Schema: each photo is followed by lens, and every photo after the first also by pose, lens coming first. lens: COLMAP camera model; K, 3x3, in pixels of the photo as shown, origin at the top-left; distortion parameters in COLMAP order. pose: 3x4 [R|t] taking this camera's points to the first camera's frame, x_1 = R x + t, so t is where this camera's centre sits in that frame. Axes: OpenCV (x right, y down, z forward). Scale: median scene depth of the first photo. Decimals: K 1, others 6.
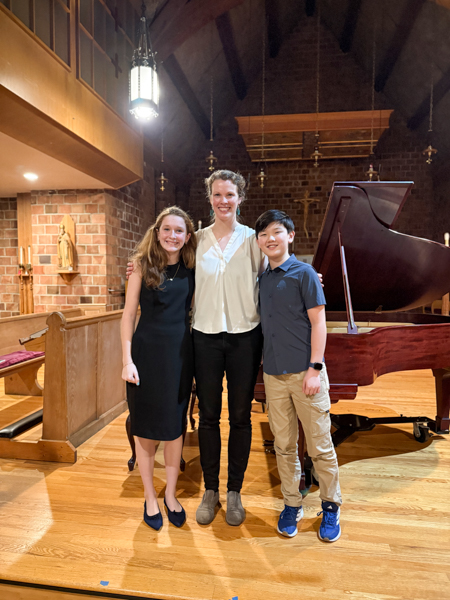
lens RADIAL K [[426.9, 0, 225.0], [0, 426.9, 300.0], [0, 0, 1]] dist [0.031732, -0.003651]
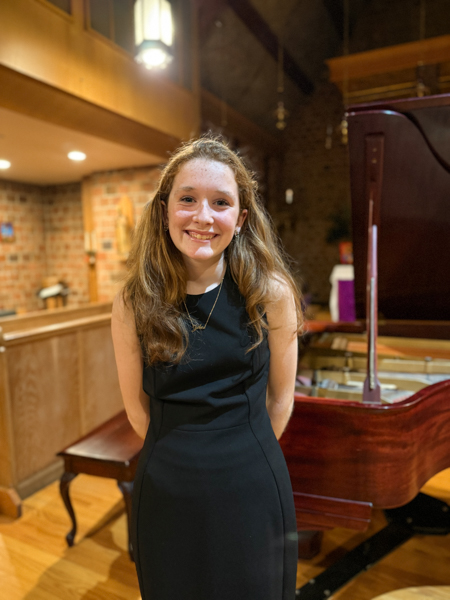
lens RADIAL K [[428.8, 0, 225.0], [0, 428.8, 300.0], [0, 0, 1]] dist [-0.009253, -0.002290]
pose [[0.954535, 0.008256, -0.297985, 0.115343], [0.010139, 0.998139, 0.060132, -0.030271], [0.297927, -0.060419, 0.952675, 0.188698]]
